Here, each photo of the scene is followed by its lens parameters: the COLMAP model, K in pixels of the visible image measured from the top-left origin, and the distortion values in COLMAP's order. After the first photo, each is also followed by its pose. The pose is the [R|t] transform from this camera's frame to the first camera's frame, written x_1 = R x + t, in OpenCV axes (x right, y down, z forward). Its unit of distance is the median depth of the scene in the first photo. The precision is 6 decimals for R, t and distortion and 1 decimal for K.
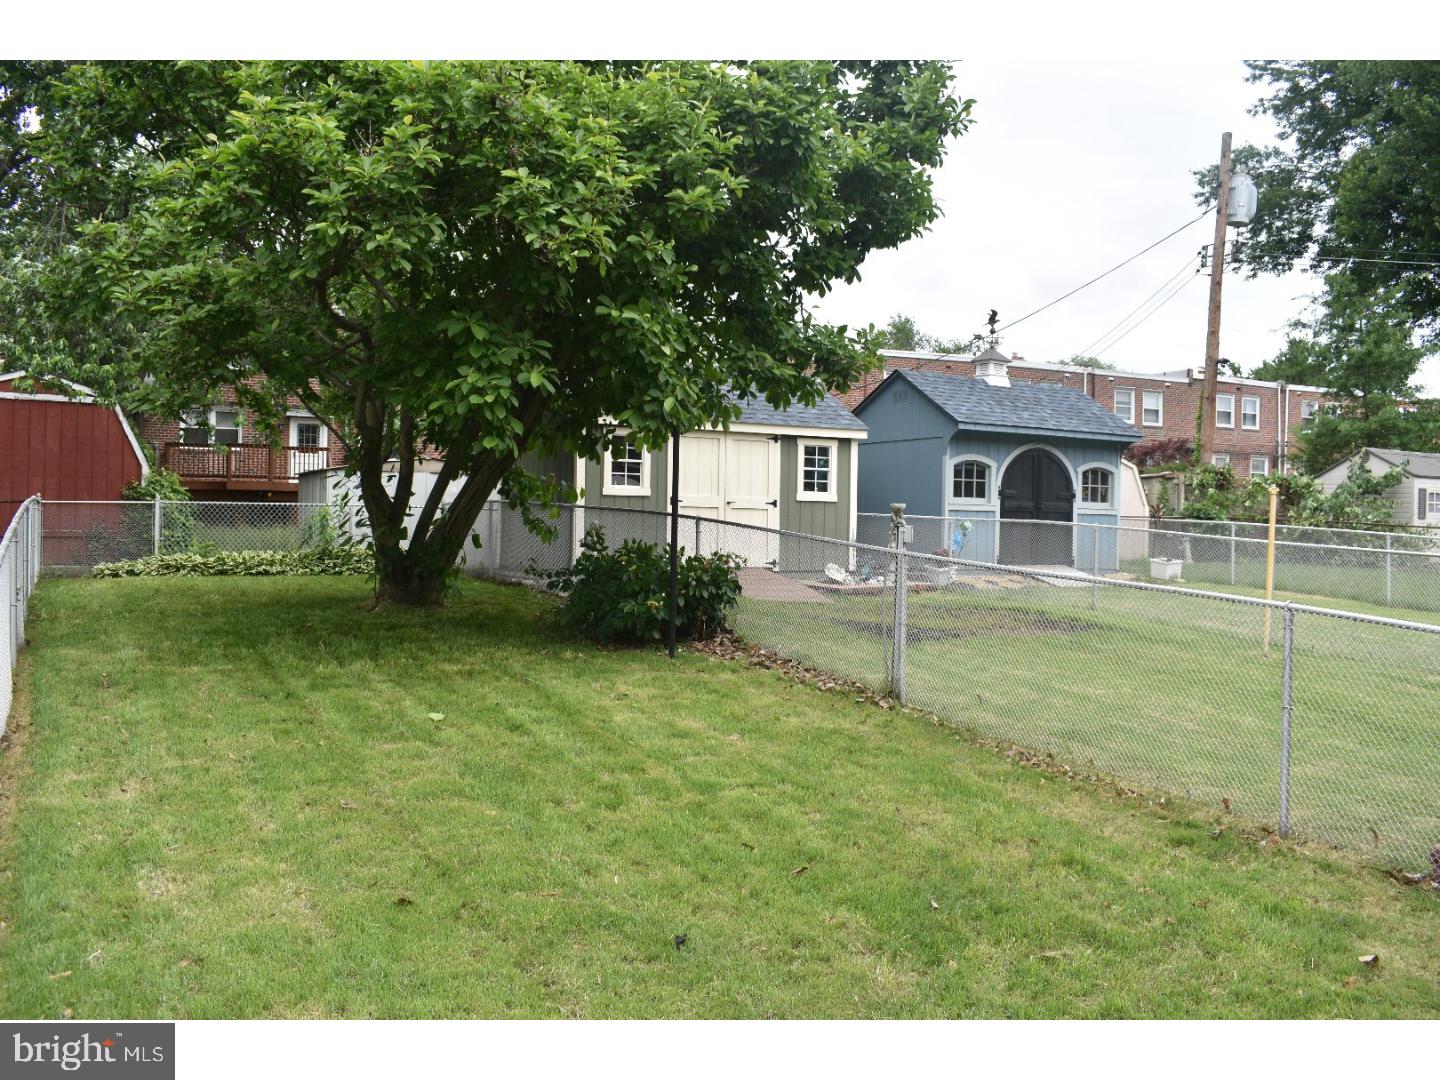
lens RADIAL K [[1292.2, 0, 720.0], [0, 1292.2, 540.0], [0, 0, 1]] dist [-0.083639, 0.017285]
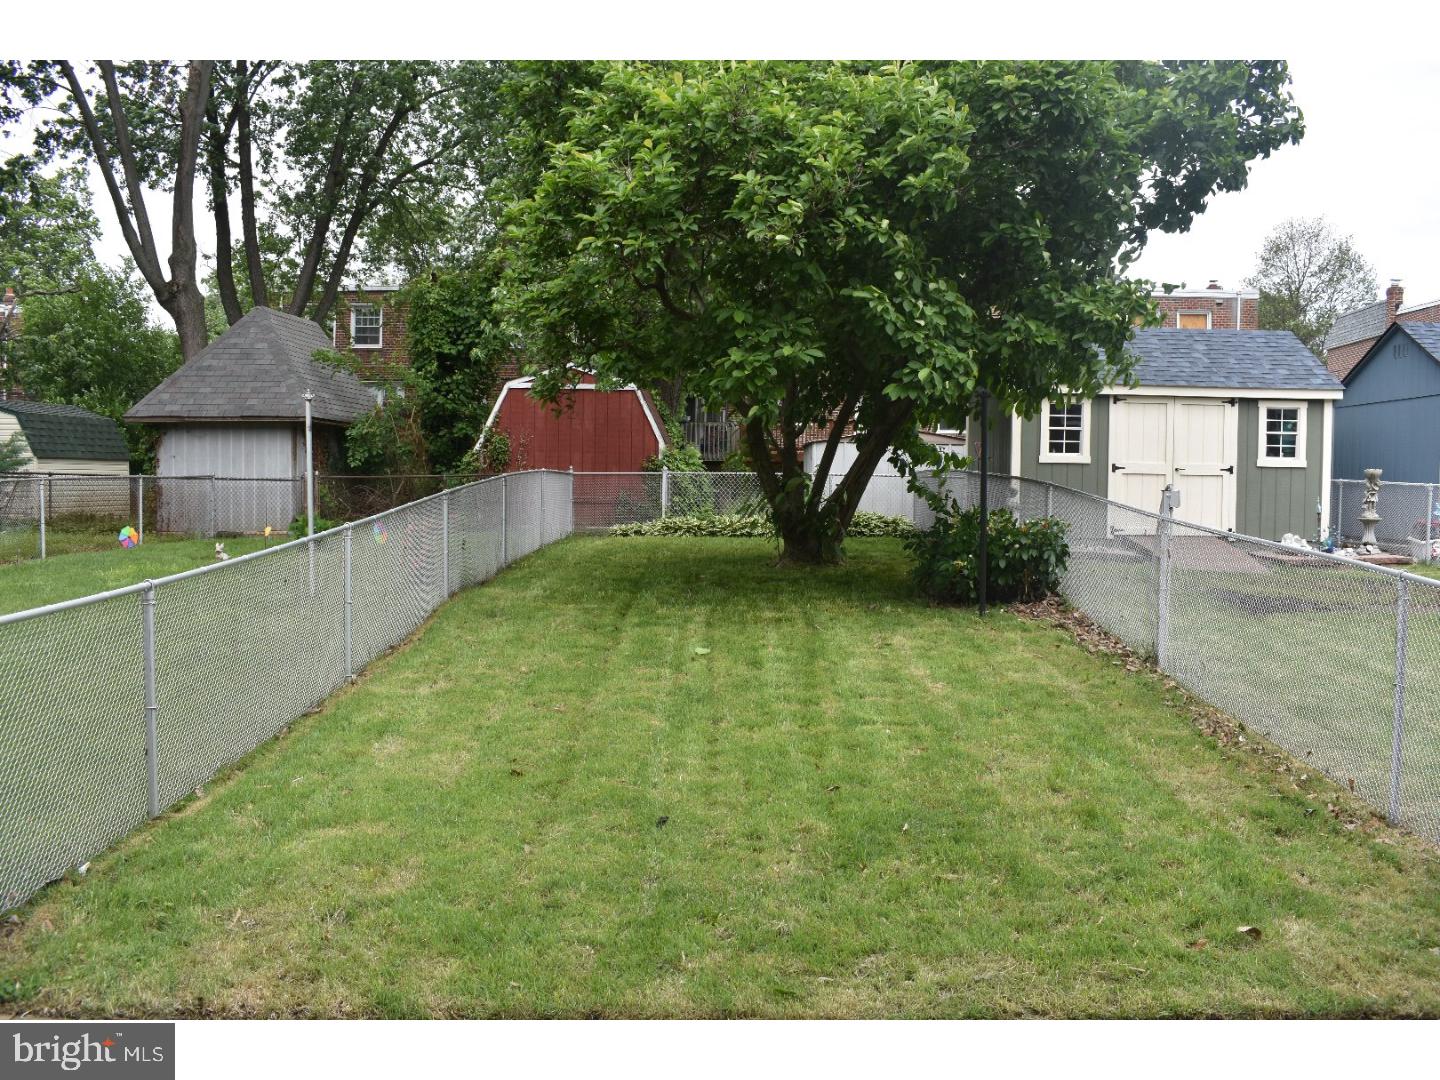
lens RADIAL K [[1292.2, 0, 720.0], [0, 1292.2, 540.0], [0, 0, 1]] dist [-0.083639, 0.017285]
pose [[0.861958, 0.015982, -0.506727, 0.207851], [-0.007405, 0.999793, 0.018936, 0.008869], [0.506925, -0.012569, 0.861899, -0.002929]]
